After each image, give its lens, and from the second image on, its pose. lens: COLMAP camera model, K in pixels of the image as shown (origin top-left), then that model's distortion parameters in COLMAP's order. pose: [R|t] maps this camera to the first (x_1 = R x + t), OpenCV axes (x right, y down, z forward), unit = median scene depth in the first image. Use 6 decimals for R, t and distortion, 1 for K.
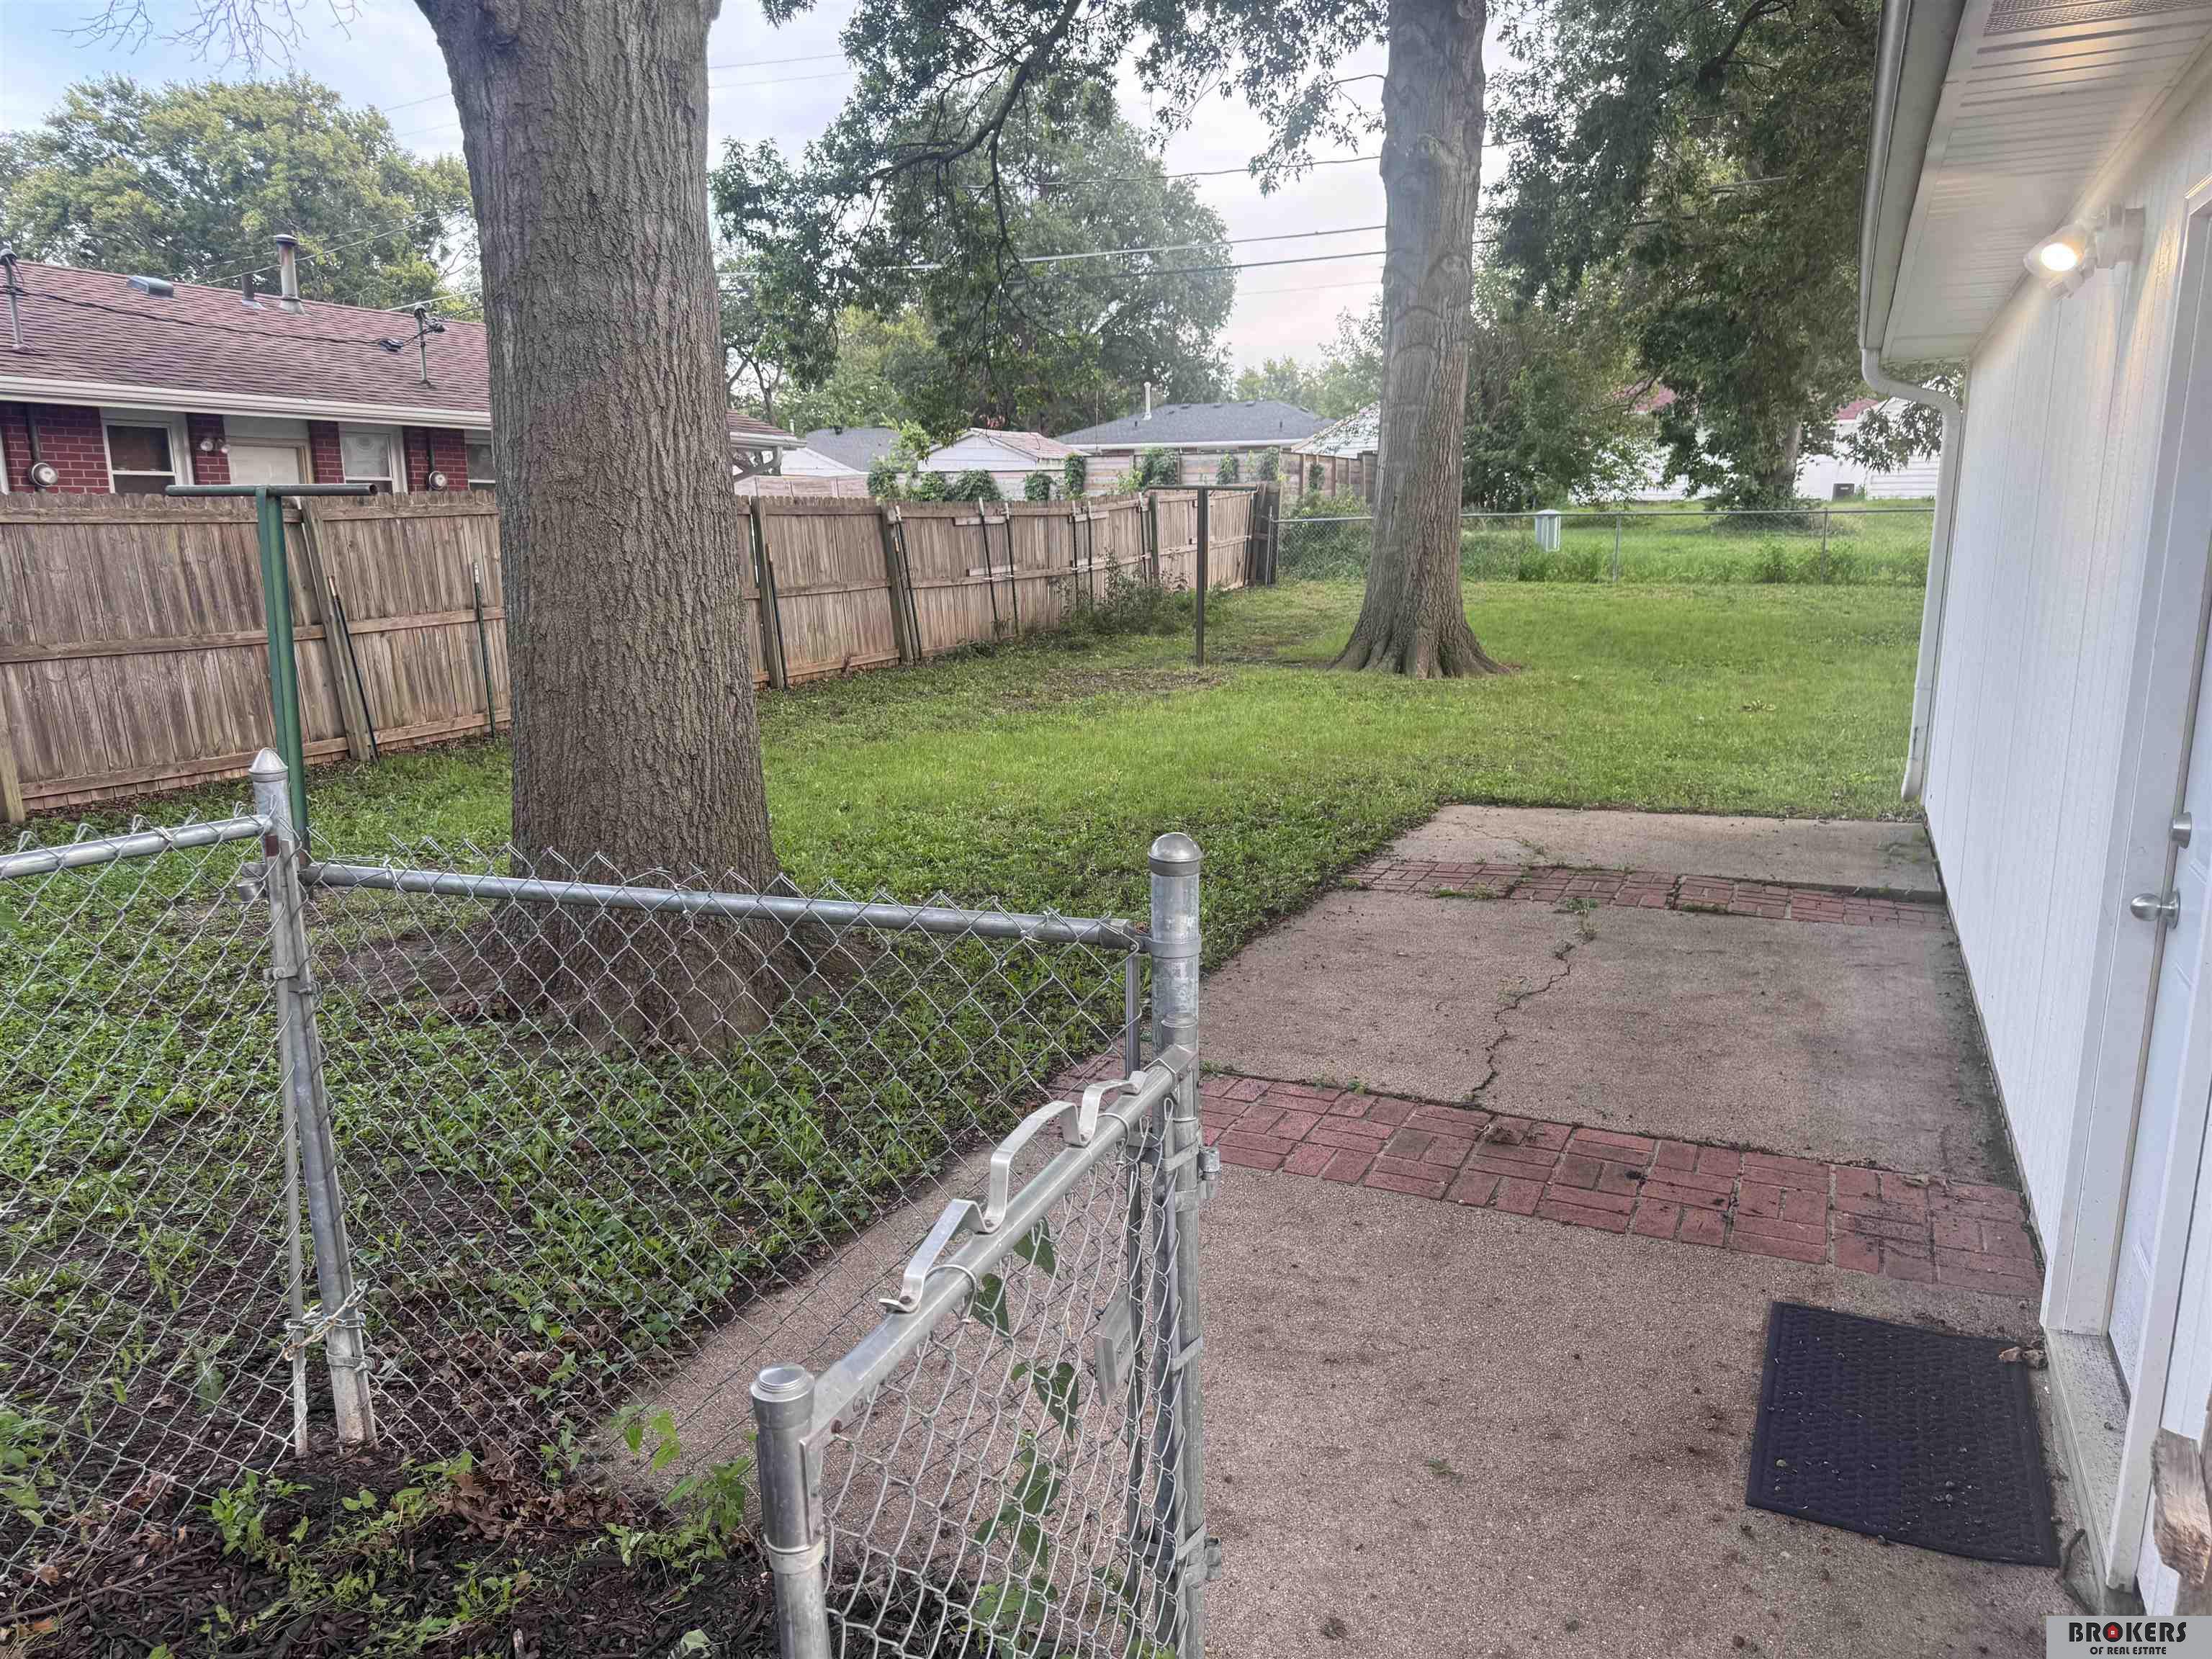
lens RADIAL K [[1510.6, 0, 1122.2], [0, 1510.6, 839.3], [0, 0, 1]] dist [-0.011382, -0.003107]
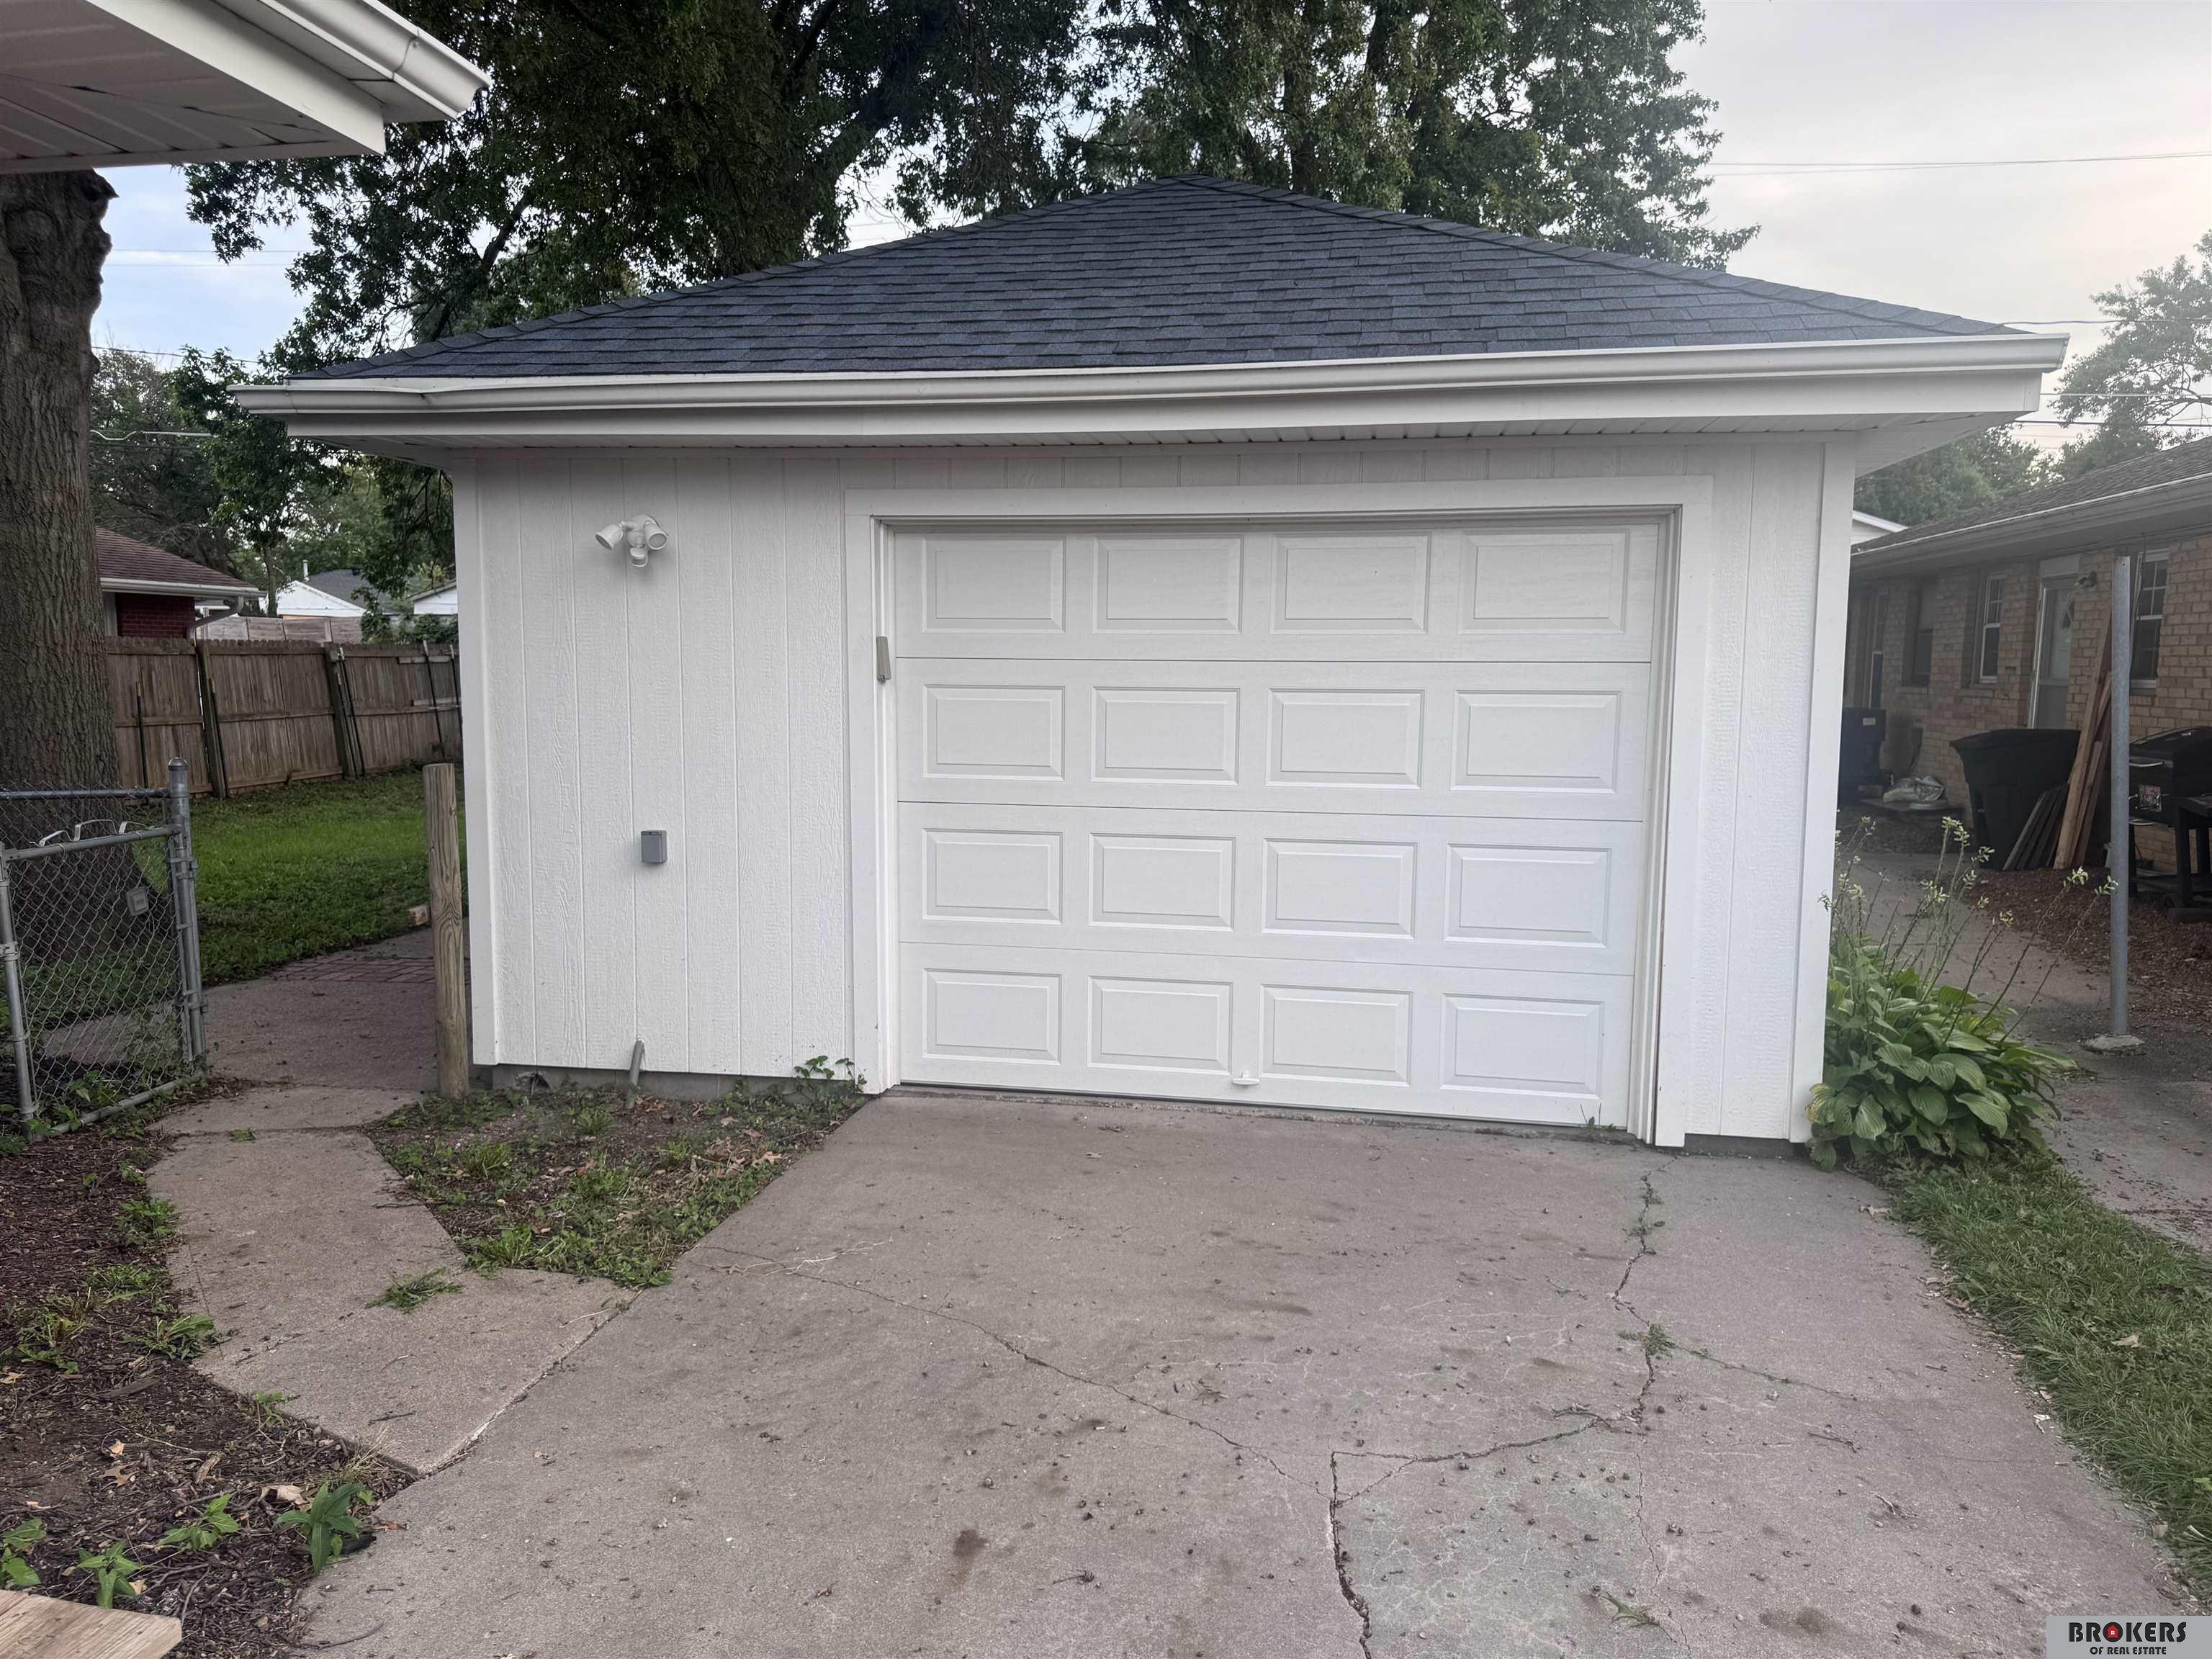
lens RADIAL K [[1510.6, 0, 1101.5], [0, 1510.6, 811.3], [0, 0, 1]] dist [-0.011382, -0.003107]
pose [[0.966463, -0.023542, 0.255723, 0.128459], [0.051086, 0.993512, -0.101609, 0.061615], [-0.251672, 0.111265, 0.961396, -0.292048]]
